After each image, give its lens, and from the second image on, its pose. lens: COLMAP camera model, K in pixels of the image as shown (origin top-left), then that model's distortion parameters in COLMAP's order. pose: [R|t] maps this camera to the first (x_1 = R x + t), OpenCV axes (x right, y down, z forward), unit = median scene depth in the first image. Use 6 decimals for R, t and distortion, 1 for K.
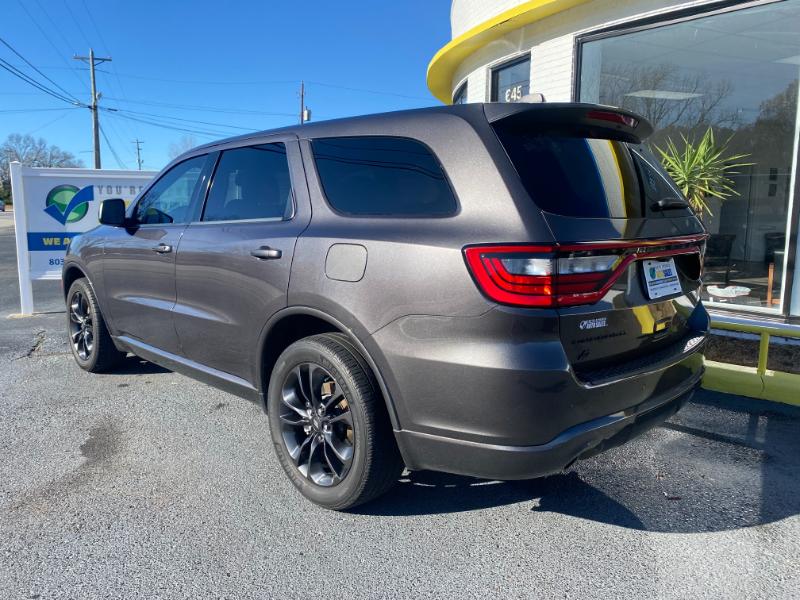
lens RADIAL K [[609.9, 0, 391.9], [0, 609.9, 291.5], [0, 0, 1]] dist [0.034421, -0.043000]
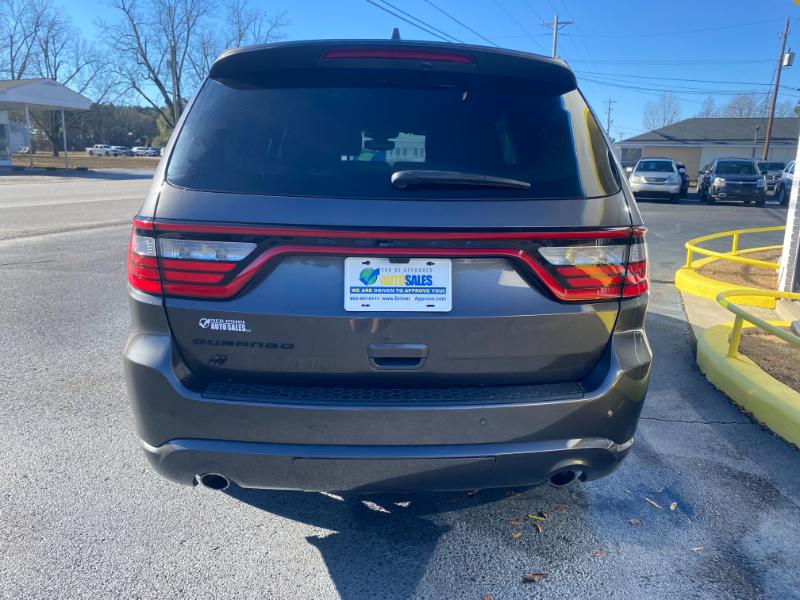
lens RADIAL K [[609.9, 0, 405.5], [0, 609.9, 289.3], [0, 0, 1]] dist [0.034421, -0.043000]
pose [[0.757547, 0.148552, -0.635653, 0.296583], [-0.110354, 0.988890, 0.099589, -0.029307], [0.643385, -0.005296, 0.765524, 0.158072]]
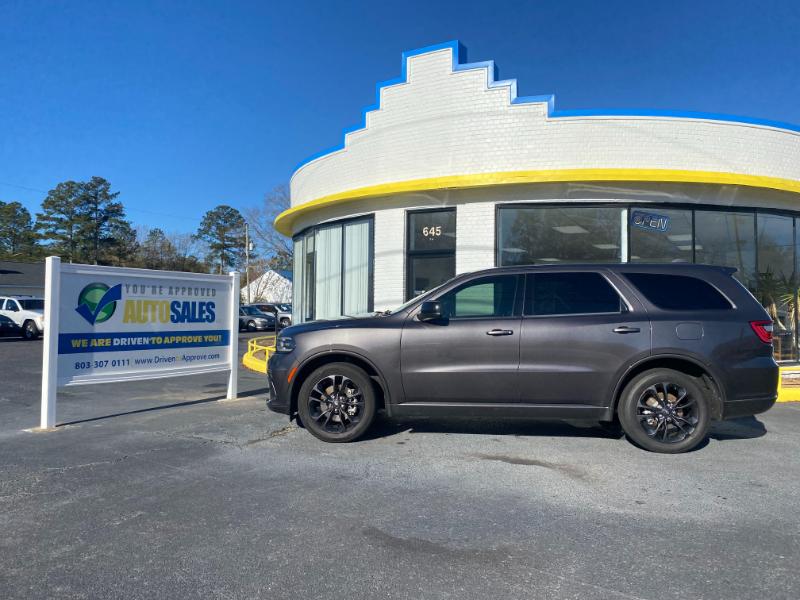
lens RADIAL K [[609.9, 0, 387.6], [0, 609.9, 288.3], [0, 0, 1]] dist [0.034421, -0.043000]
pose [[0.763806, 0.025151, 0.644956, -0.794574], [0.087781, 0.985909, -0.142404, 0.008630], [-0.639449, 0.165384, 0.750835, 0.003600]]
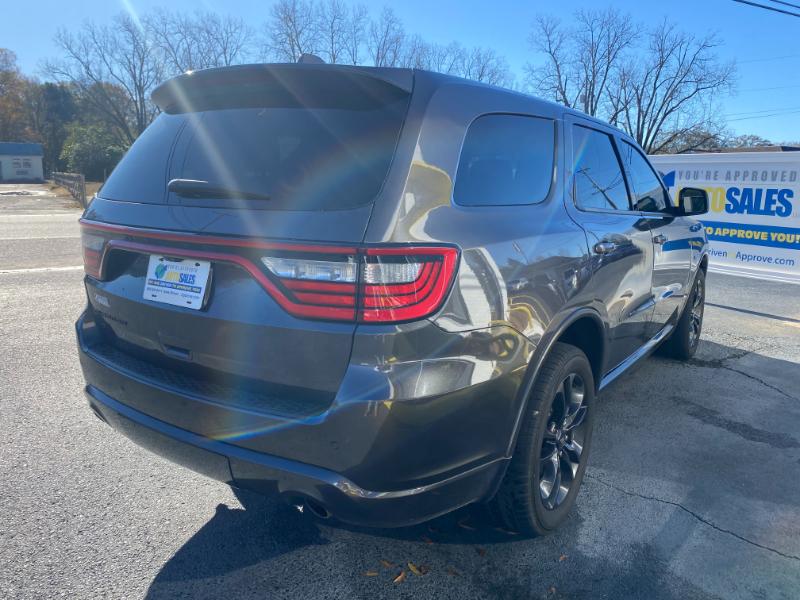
lens RADIAL K [[609.9, 0, 404.1], [0, 609.9, 295.7], [0, 0, 1]] dist [0.034421, -0.043000]
pose [[0.207170, 0.181433, -0.961334, 0.420797], [-0.156288, 0.976170, 0.150553, -0.056322], [0.965741, 0.119055, 0.230588, 0.368395]]
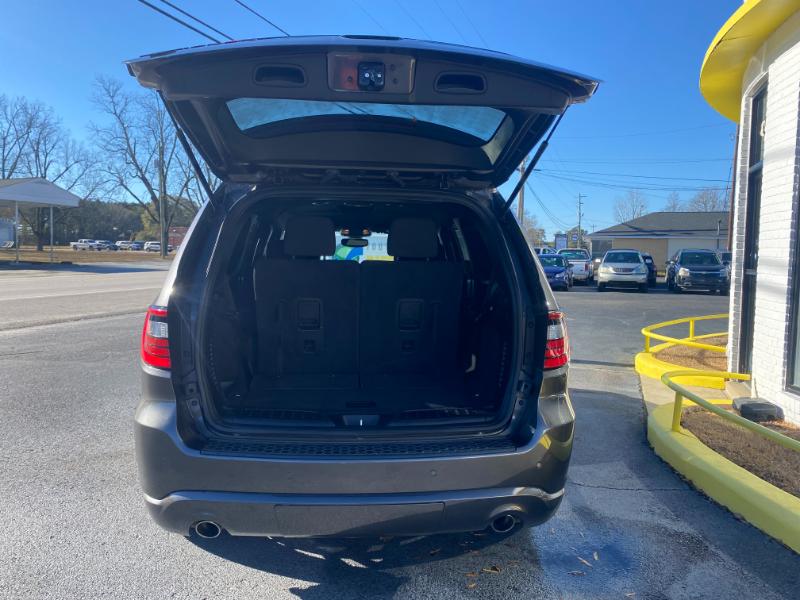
lens RADIAL K [[609.9, 0, 395.3], [0, 609.9, 296.4], [0, 0, 1]] dist [0.034421, -0.043000]
pose [[0.768760, 0.056032, -0.637078, 0.340855], [-0.103029, 0.993994, -0.036901, -0.027787], [0.631183, 0.094006, 0.769916, 0.118607]]
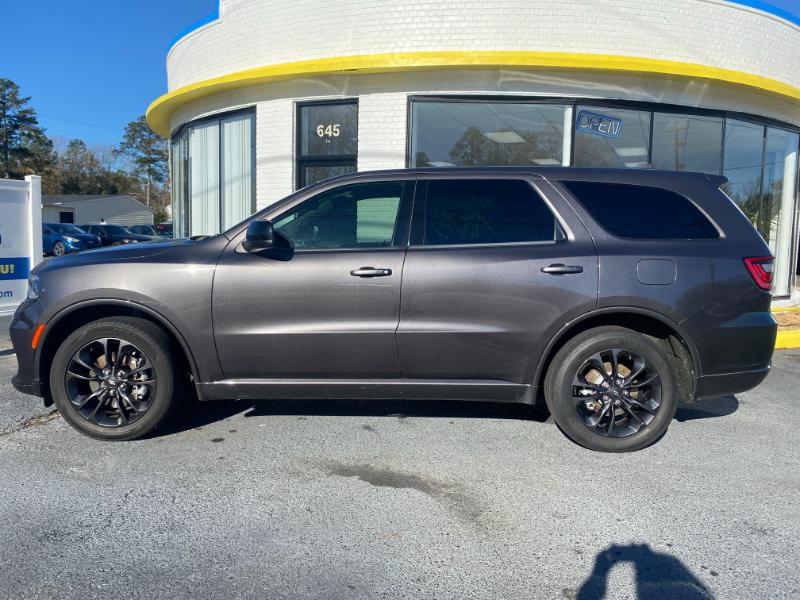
lens RADIAL K [[609.9, 0, 389.0], [0, 609.9, 286.8], [0, 0, 1]] dist [0.034421, -0.043000]
pose [[0.701150, -0.053543, 0.711001, -0.526013], [0.085362, 0.996308, -0.009151, -0.015875], [-0.707886, 0.067109, 0.703131, 0.146847]]
